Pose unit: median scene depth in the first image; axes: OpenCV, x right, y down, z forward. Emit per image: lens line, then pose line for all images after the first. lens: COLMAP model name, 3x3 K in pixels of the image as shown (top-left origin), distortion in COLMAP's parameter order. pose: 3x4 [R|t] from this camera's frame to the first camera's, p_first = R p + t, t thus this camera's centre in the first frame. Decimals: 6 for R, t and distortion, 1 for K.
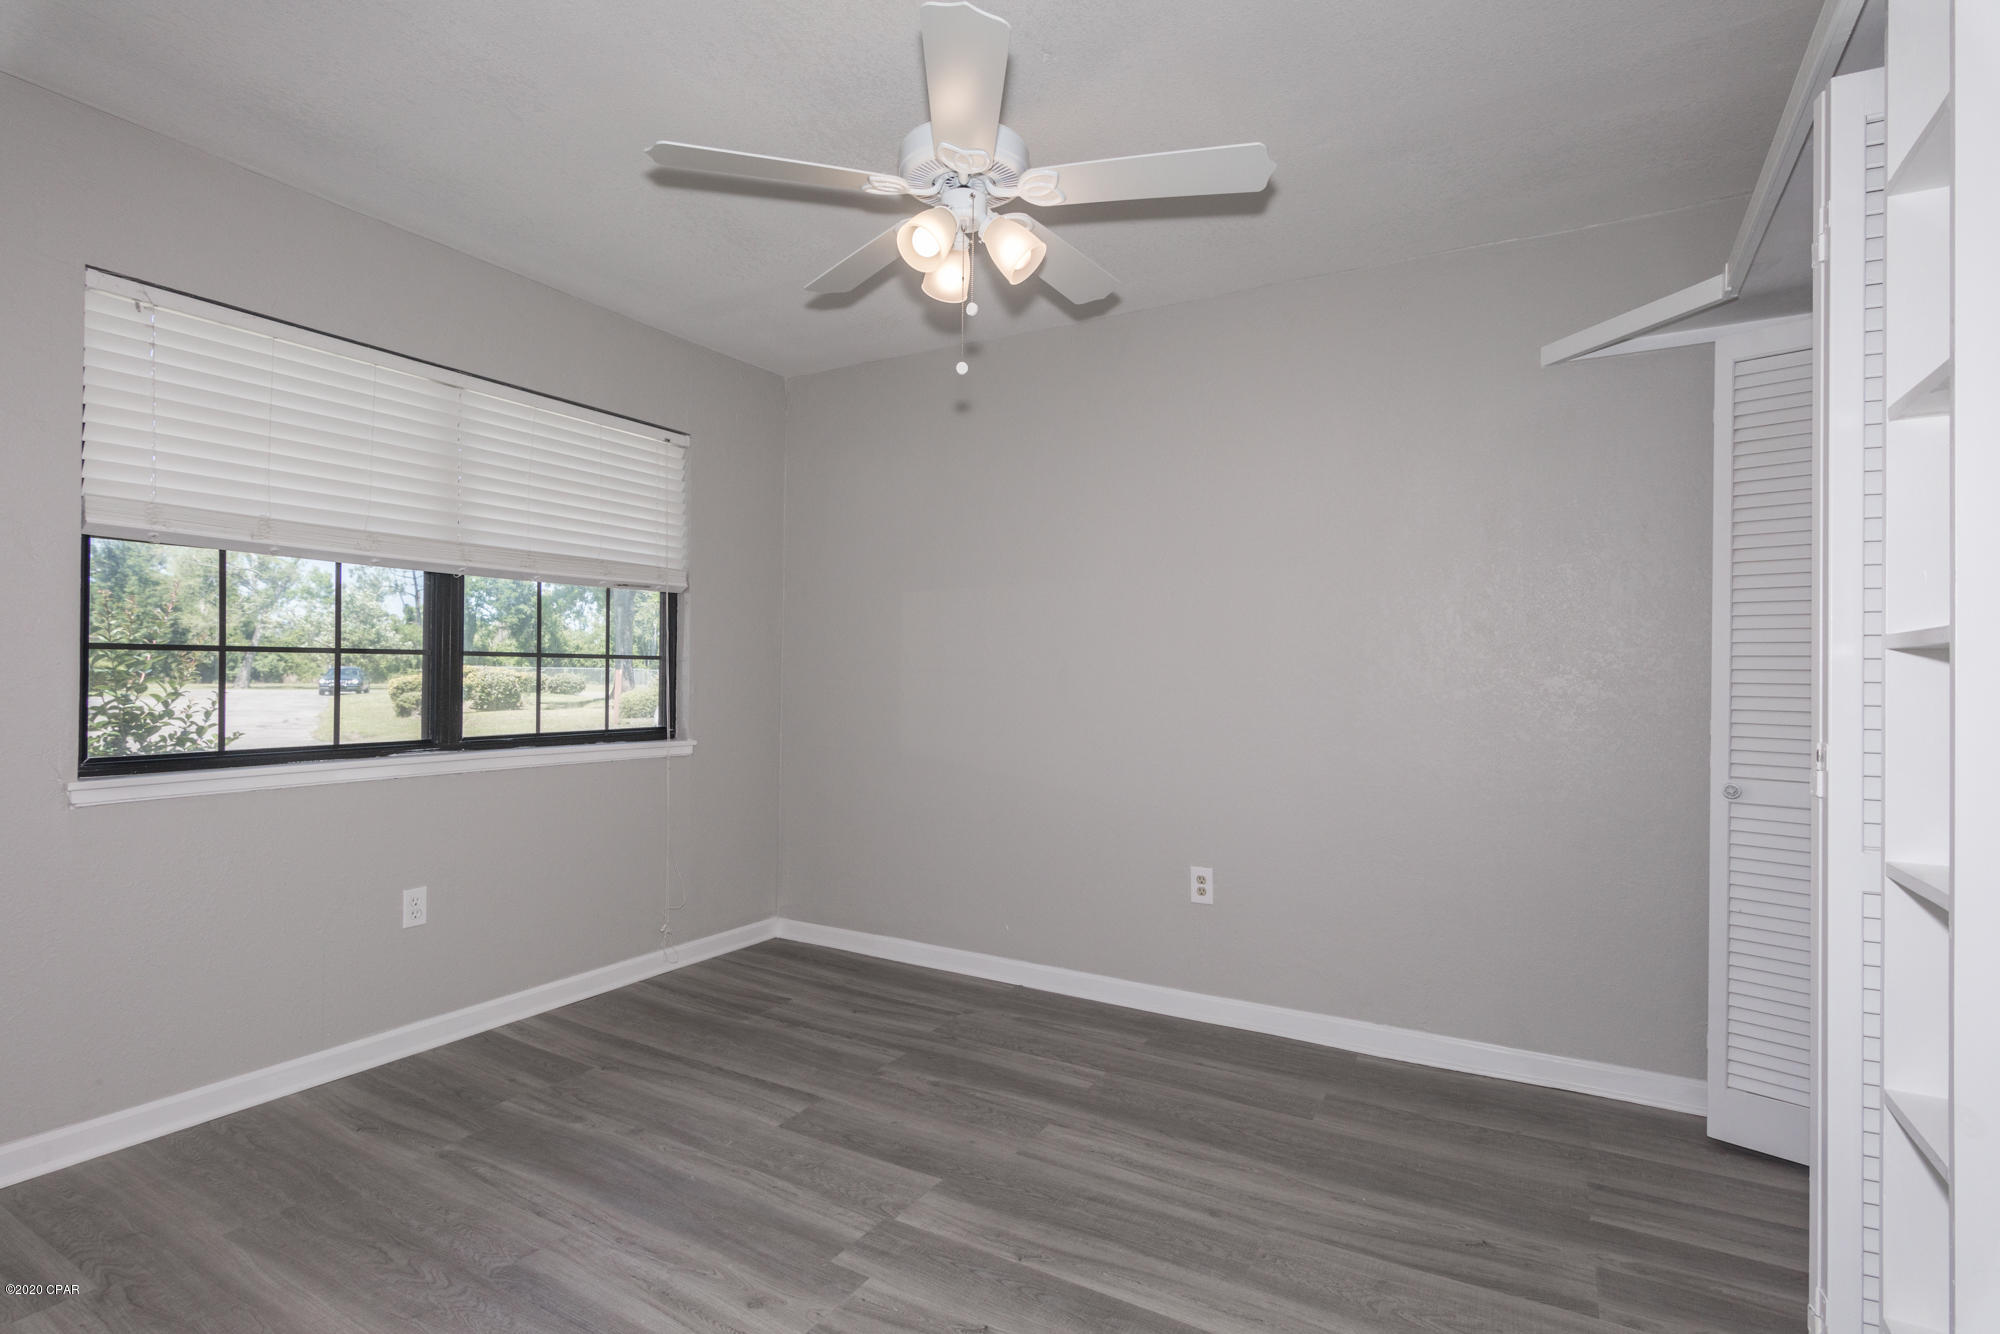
lens RADIAL K [[963.6, 0, 993.4], [0, 963.6, 667.9], [0, 0, 1]] dist [0.004345, -0.000556]
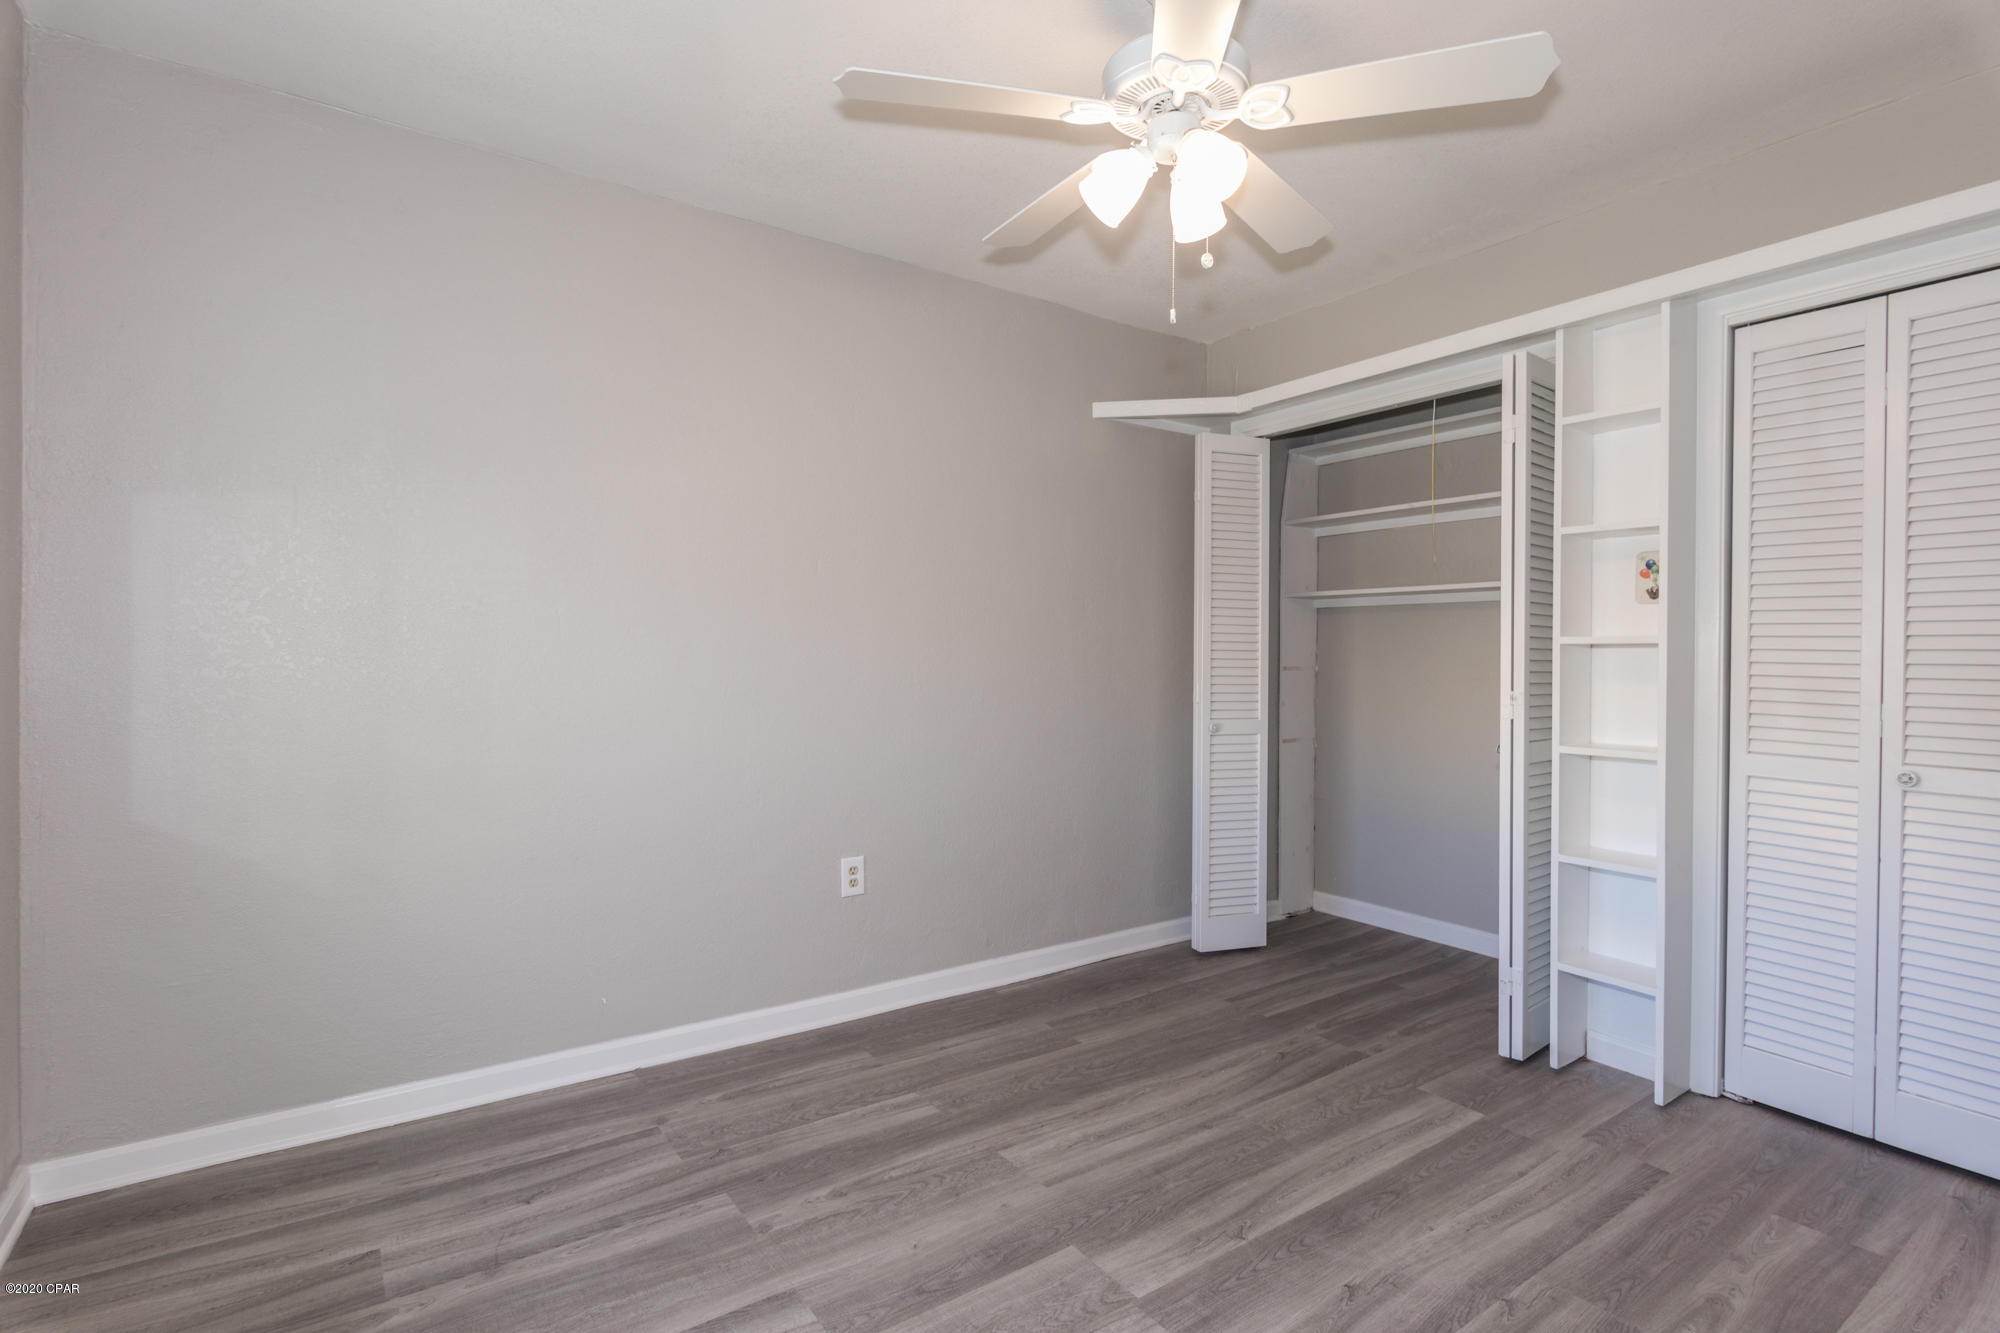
lens RADIAL K [[963.6, 0, 993.4], [0, 963.6, 667.4], [0, 0, 1]] dist [0.004345, -0.000556]
pose [[0.423990, -0.017085, 0.905506, -0.673017], [-0.009371, 0.999686, 0.023250, -0.002104], [-0.905618, -0.018344, 0.423697, 0.561167]]
